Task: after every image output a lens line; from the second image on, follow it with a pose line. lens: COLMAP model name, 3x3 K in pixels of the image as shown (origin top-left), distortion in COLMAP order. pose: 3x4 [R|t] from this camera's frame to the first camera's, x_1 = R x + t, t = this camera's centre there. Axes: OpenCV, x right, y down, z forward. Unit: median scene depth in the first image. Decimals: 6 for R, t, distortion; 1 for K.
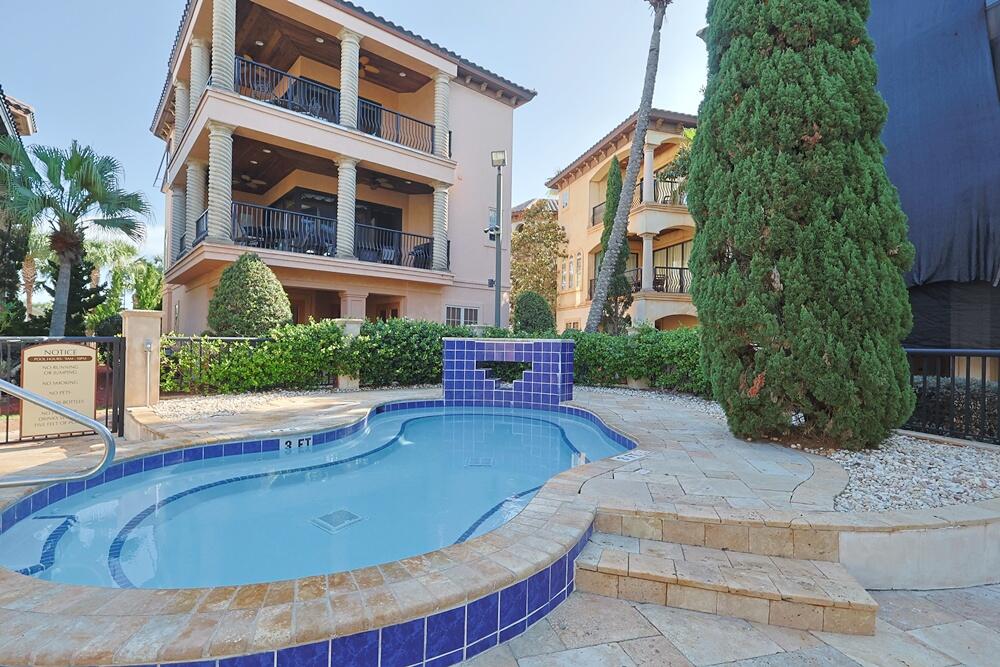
lens RADIAL K [[488.9, 0, 500.0], [0, 488.9, 333.5], [0, 0, 1]] dist [-0.000721, 0.000022]
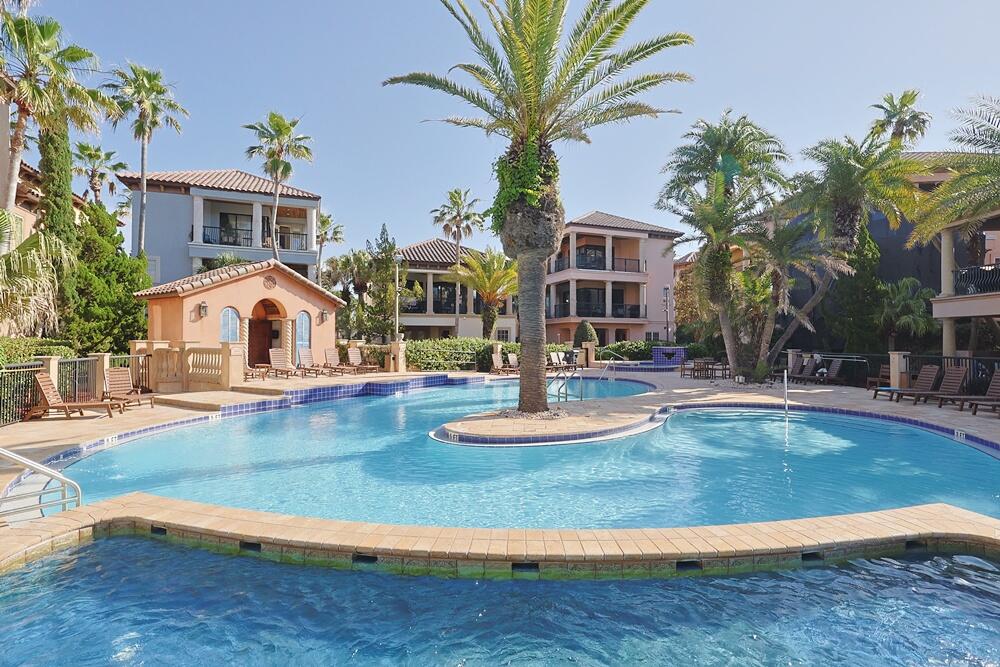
lens RADIAL K [[488.9, 0, 500.0], [0, 488.9, 333.5], [0, 0, 1]] dist [-0.000721, 0.000022]
pose [[0.942964, -0.014879, -0.332561, 0.016886], [0.013778, 0.999889, -0.005670, -0.047052], [0.332608, 0.000765, 0.943065, -1.560436]]
